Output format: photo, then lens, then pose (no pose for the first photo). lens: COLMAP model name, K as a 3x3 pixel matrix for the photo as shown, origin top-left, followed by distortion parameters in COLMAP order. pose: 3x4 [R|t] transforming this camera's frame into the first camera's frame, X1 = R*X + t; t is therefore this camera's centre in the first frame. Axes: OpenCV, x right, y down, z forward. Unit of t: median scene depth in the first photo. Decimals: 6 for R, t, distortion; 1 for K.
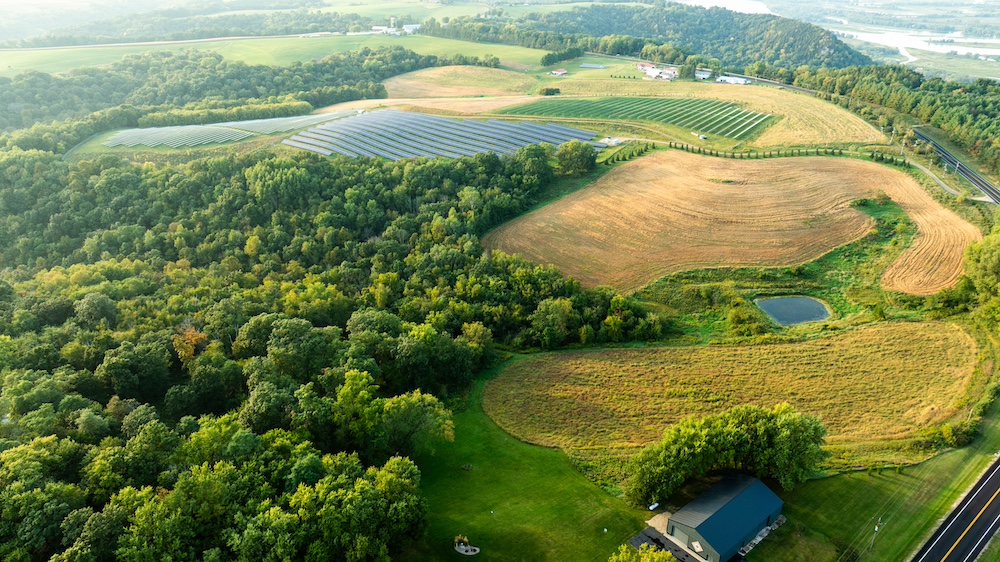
lens RADIAL K [[708.3, 0, 497.9], [0, 708.3, 281.1], [0, 0, 1]] dist [-0.028770, 0.026715]
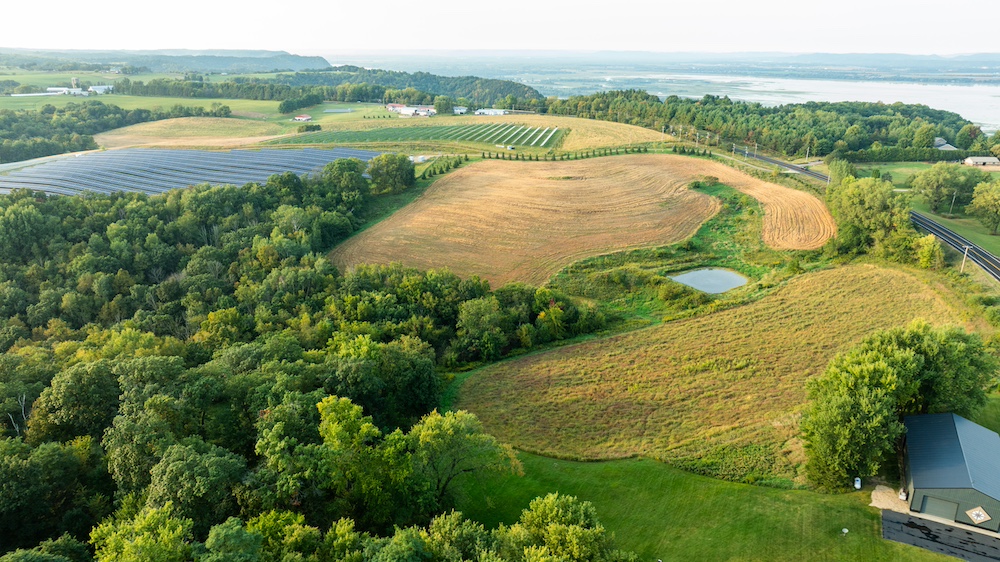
lens RADIAL K [[708.3, 0, 497.9], [0, 708.3, 281.1], [0, 0, 1]] dist [-0.028770, 0.026715]
pose [[0.909583, -0.125777, 0.396028, -0.152753], [0.169751, 0.982406, -0.077871, 0.052739], [-0.379266, 0.138056, 0.914931, 0.212006]]
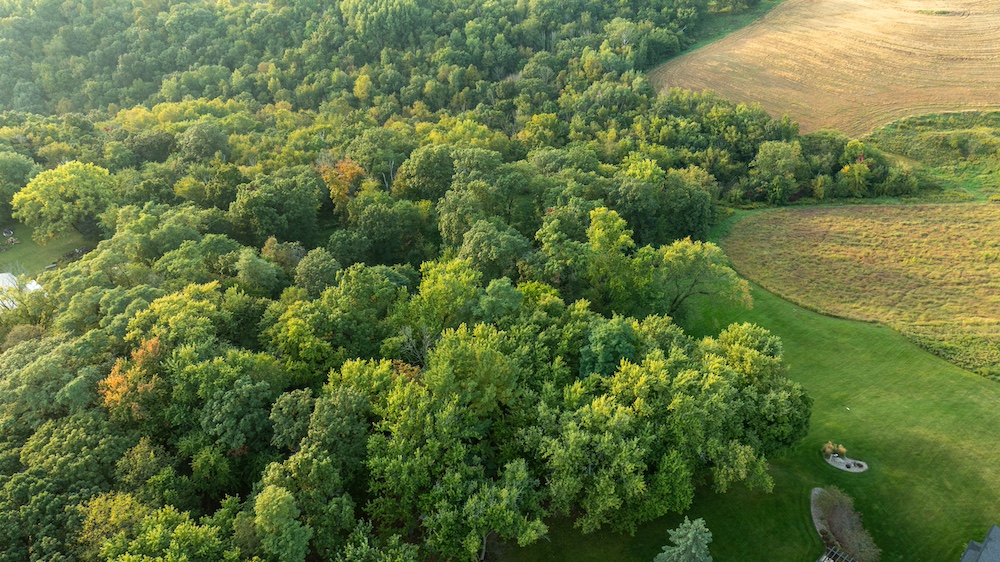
lens RADIAL K [[708.3, 0, 497.9], [0, 708.3, 281.1], [0, 0, 1]] dist [-0.028770, 0.026715]
pose [[0.998660, 0.018639, -0.048285, -0.140507], [-0.011287, 0.988881, 0.148283, 0.049356], [0.050512, -0.147539, 0.987765, 0.150496]]
